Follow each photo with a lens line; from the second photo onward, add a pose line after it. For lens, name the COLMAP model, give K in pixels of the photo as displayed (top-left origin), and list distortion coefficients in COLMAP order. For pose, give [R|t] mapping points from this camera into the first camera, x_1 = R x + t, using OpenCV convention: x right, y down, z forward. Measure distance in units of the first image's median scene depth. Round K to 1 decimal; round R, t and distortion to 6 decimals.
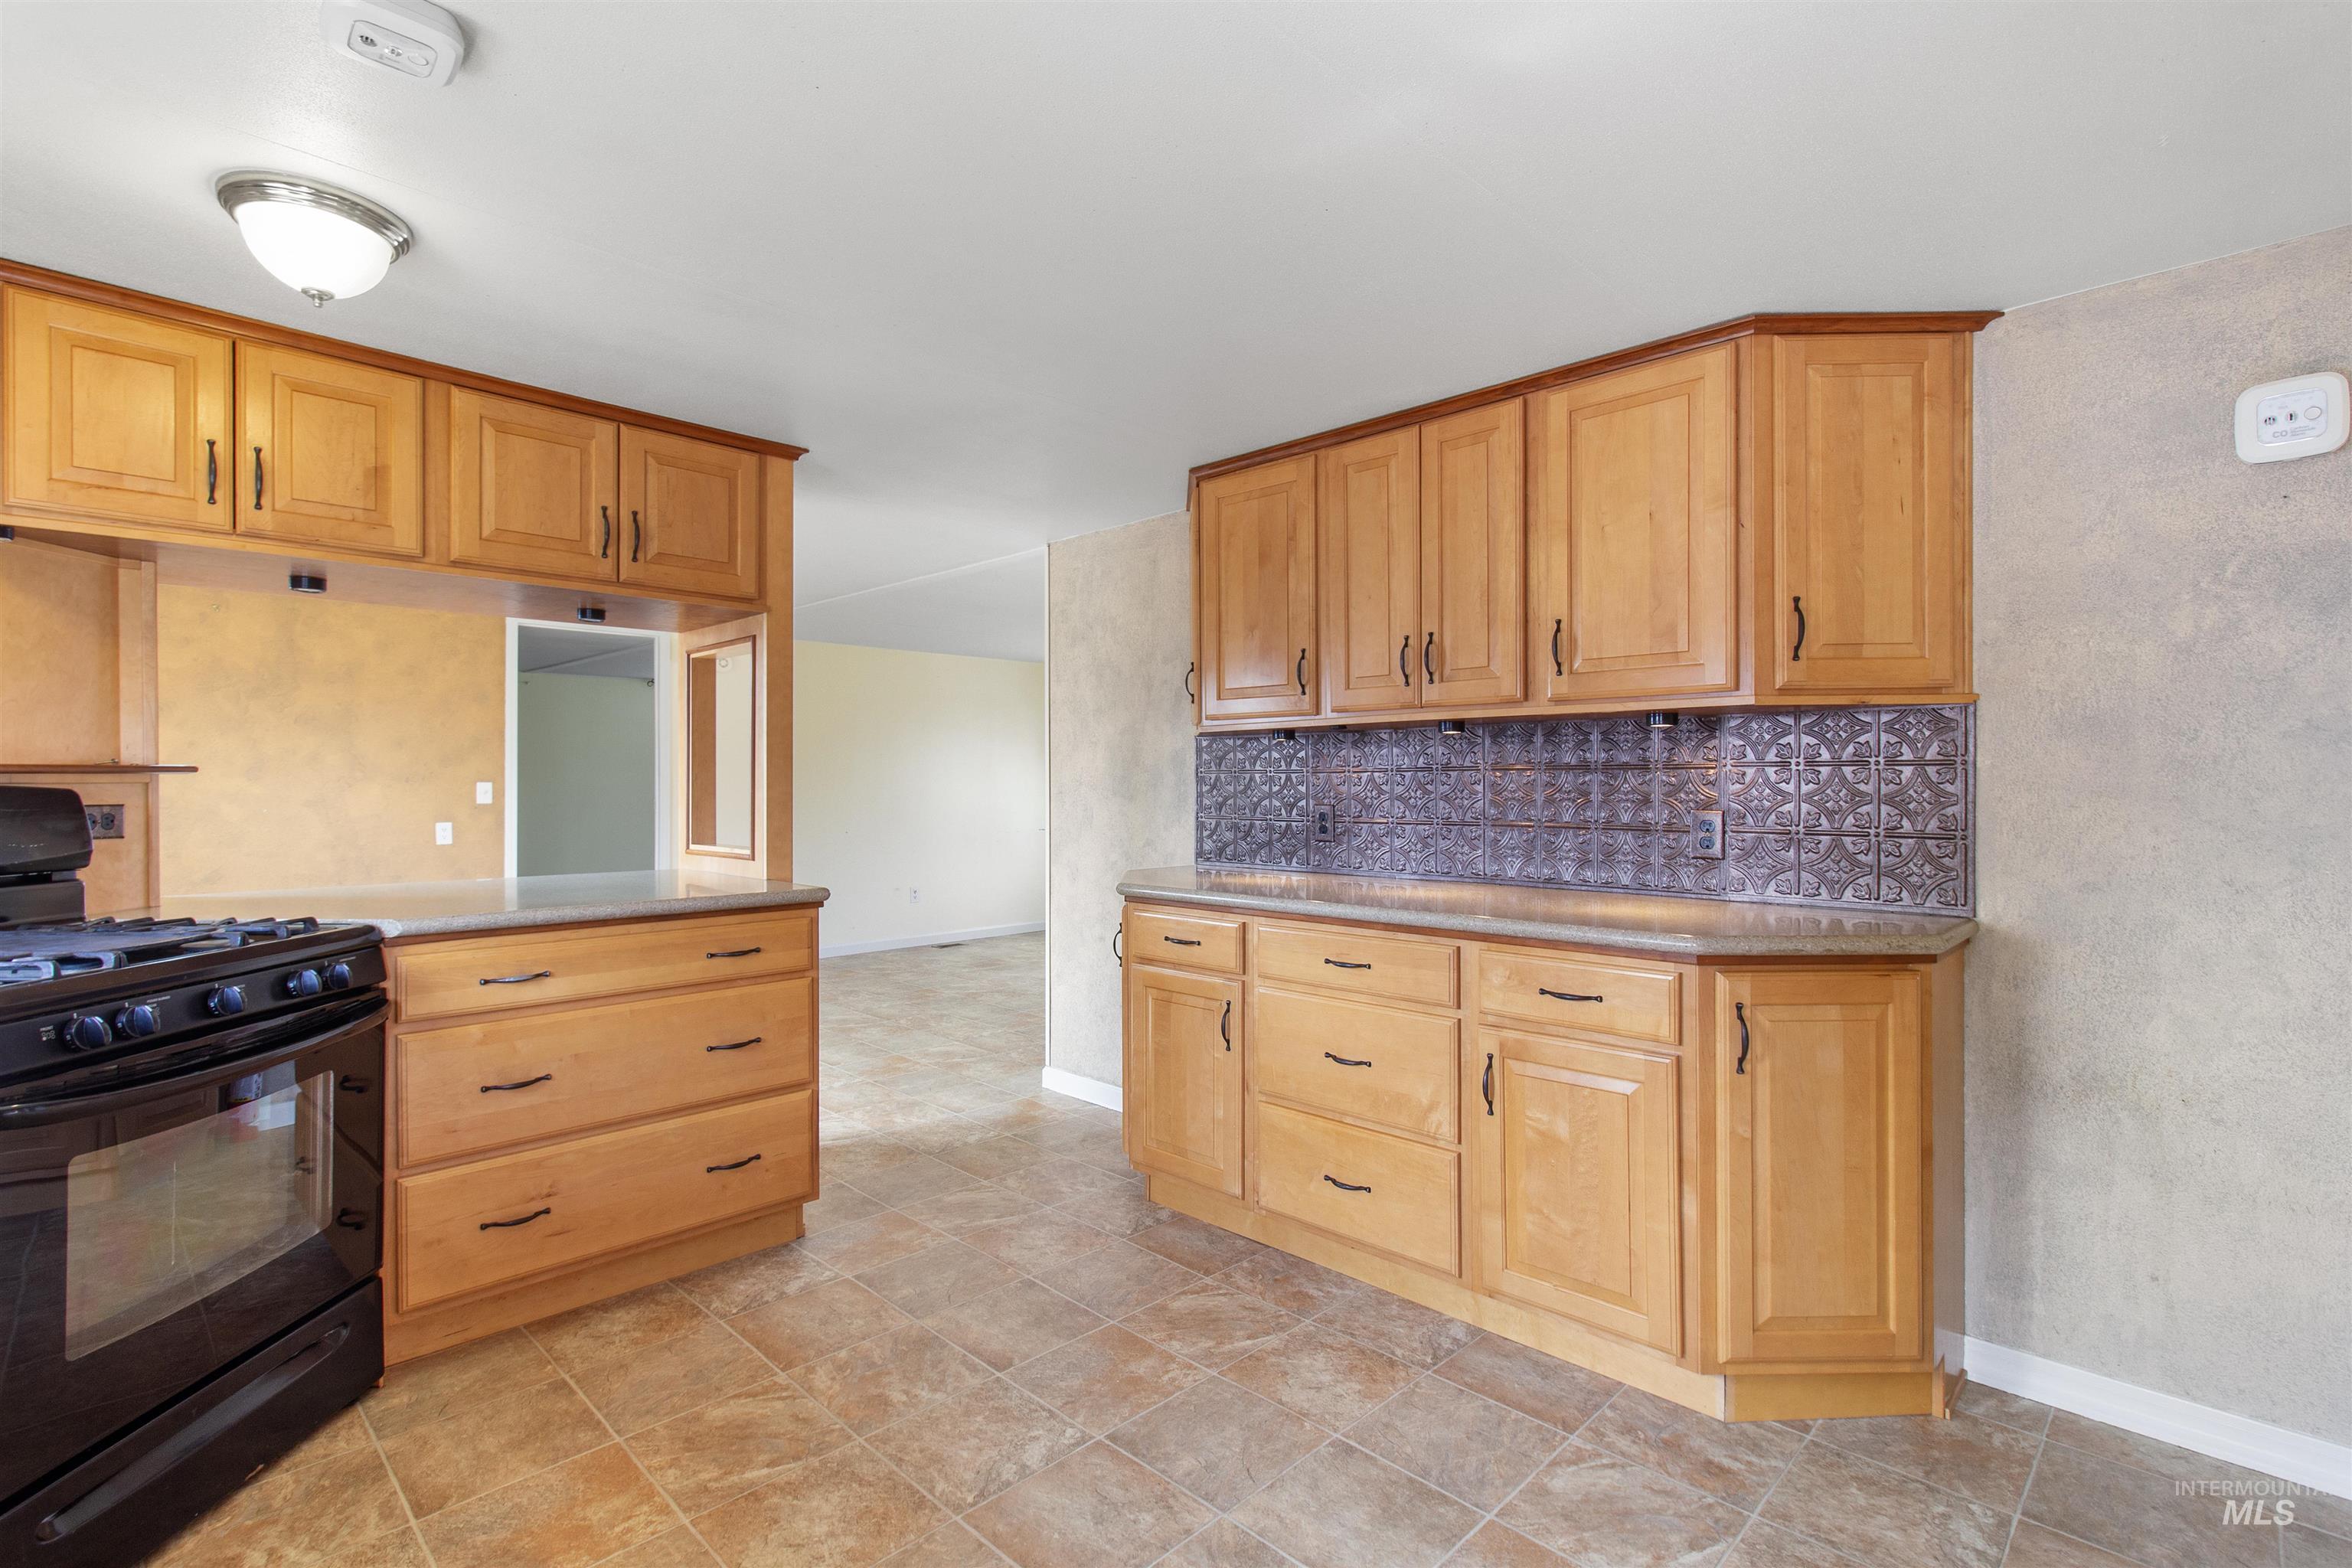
lens RADIAL K [[1091.0, 0, 1185.9], [0, 1091.0, 786.4], [0, 0, 1]] dist [0.001372, 0.000222]
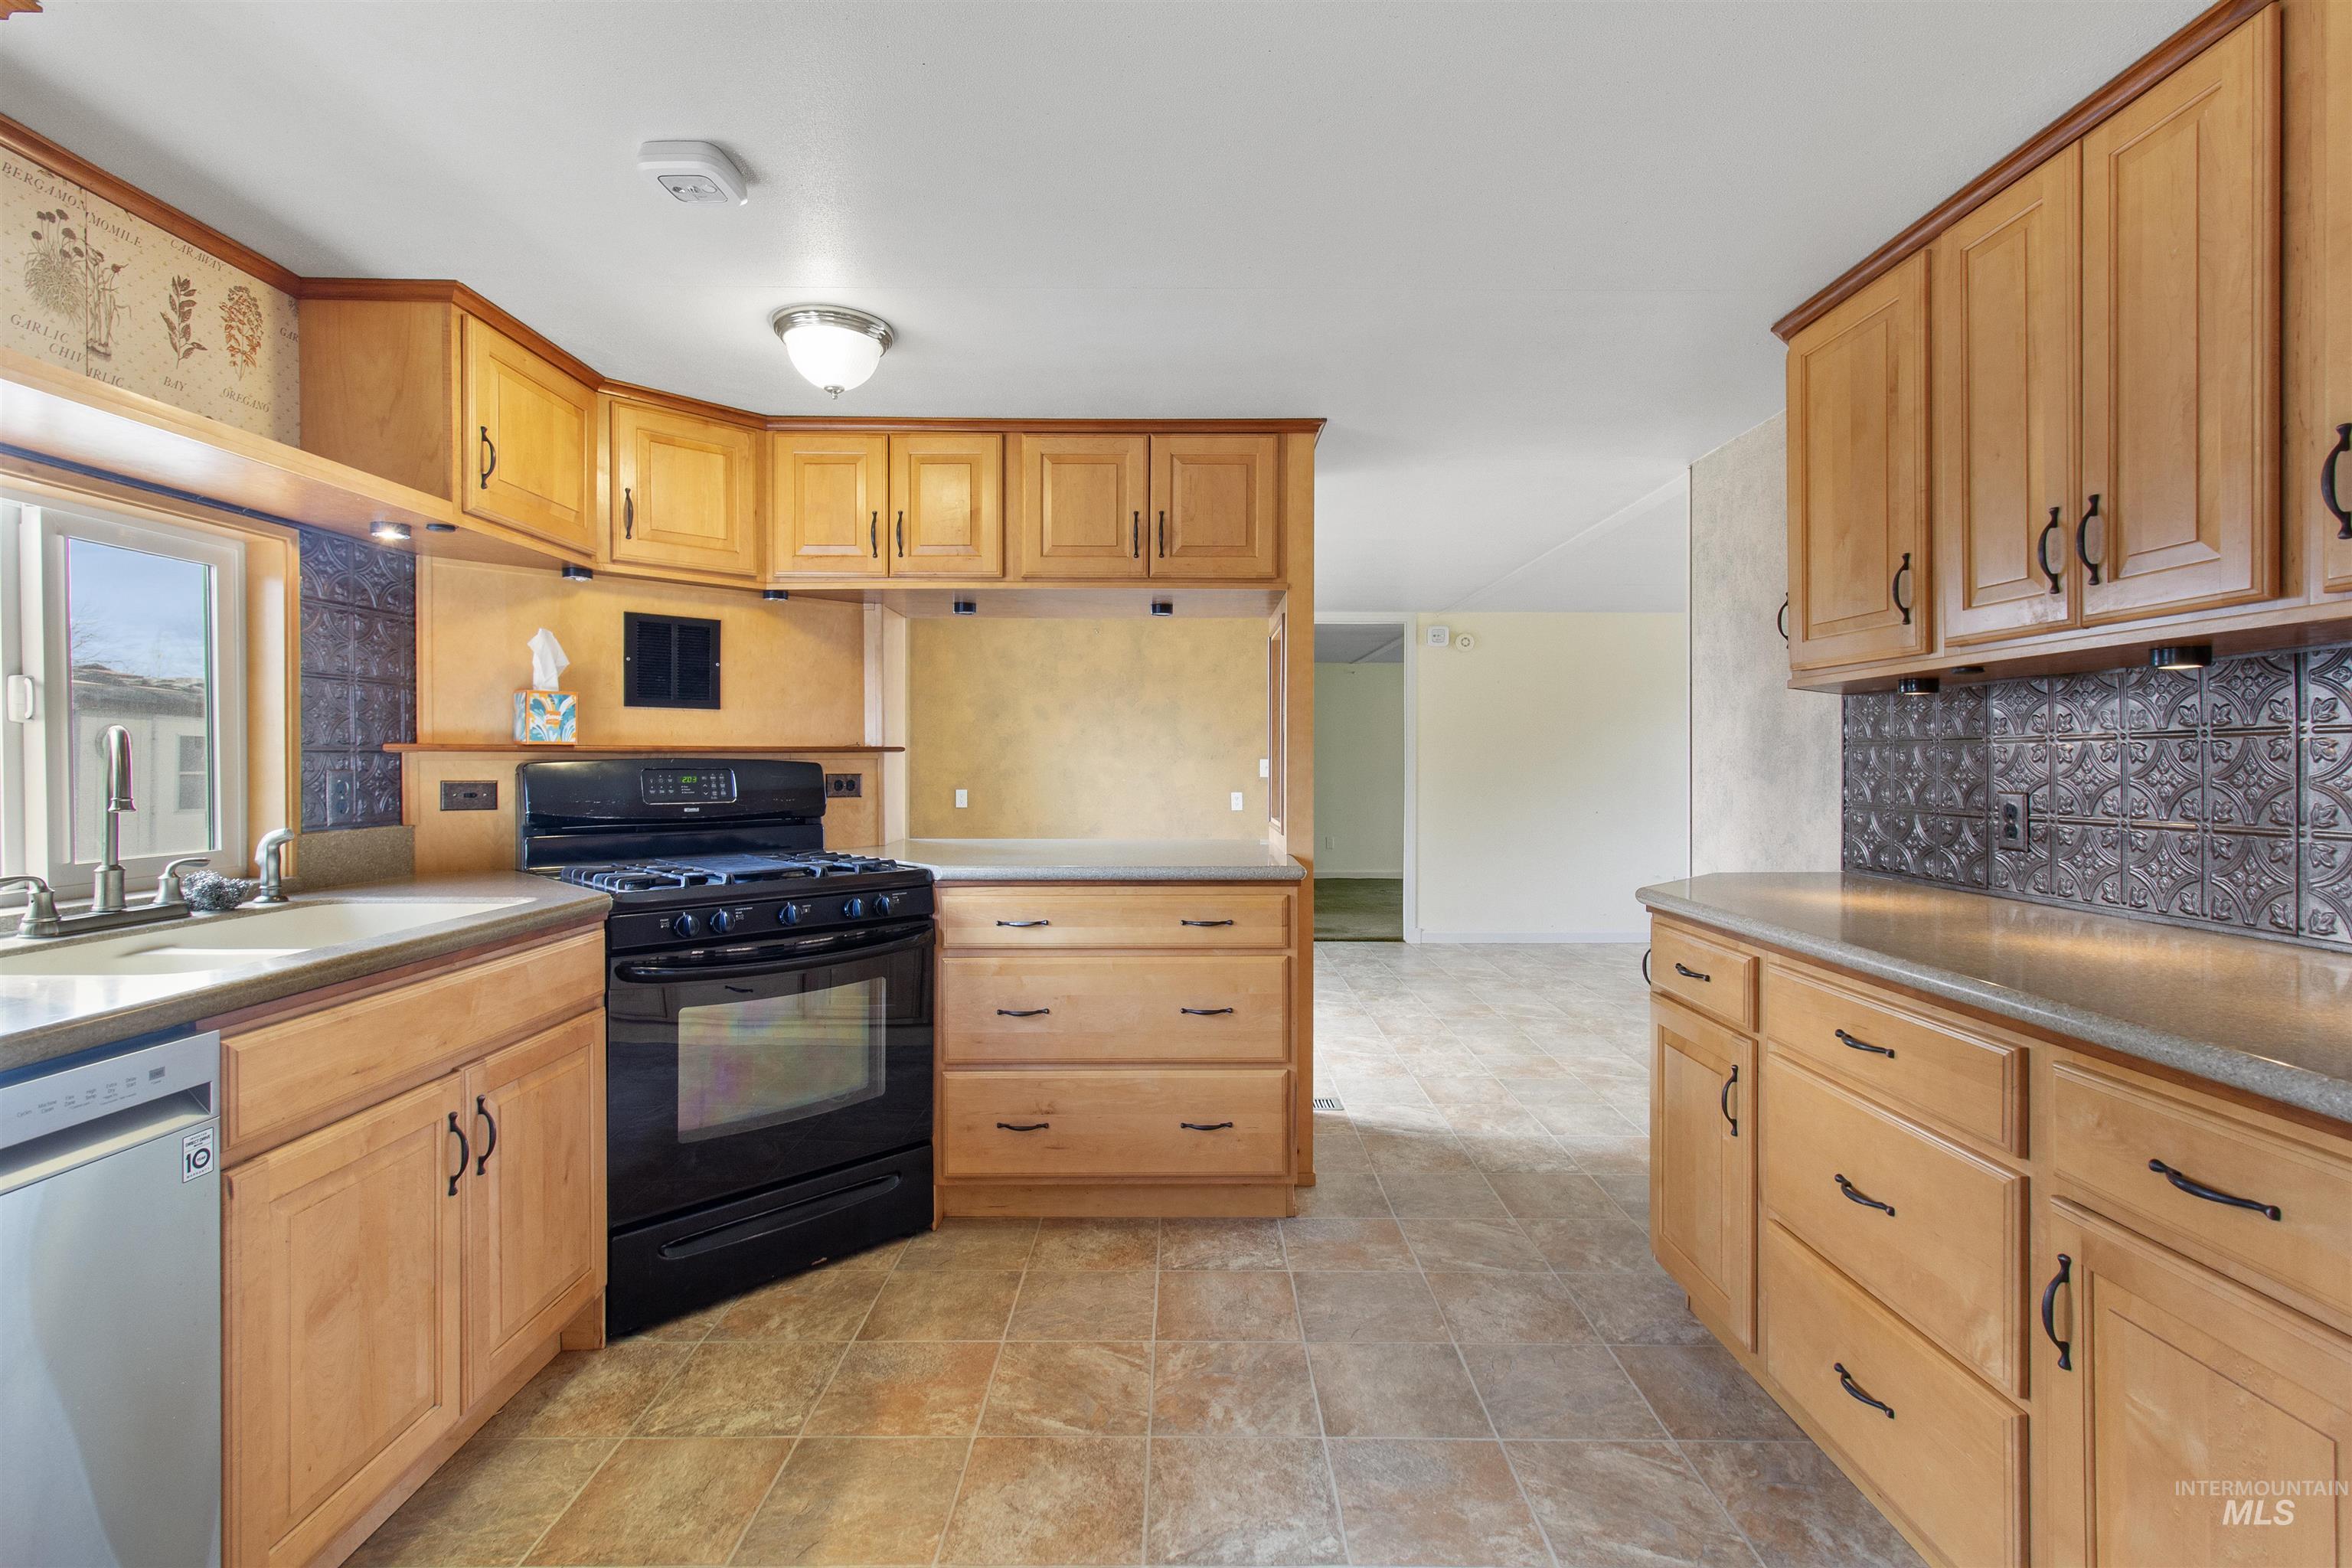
lens RADIAL K [[1084.2, 0, 1185.0], [0, 1084.2, 767.8], [0, 0, 1]] dist [0.001996, 0.001408]
pose [[0.699356, 0.005080, -0.714755, 0.325662], [-0.002560, 0.999986, 0.004603, 0.000860], [0.714769, -0.001390, 0.699359, 0.280847]]
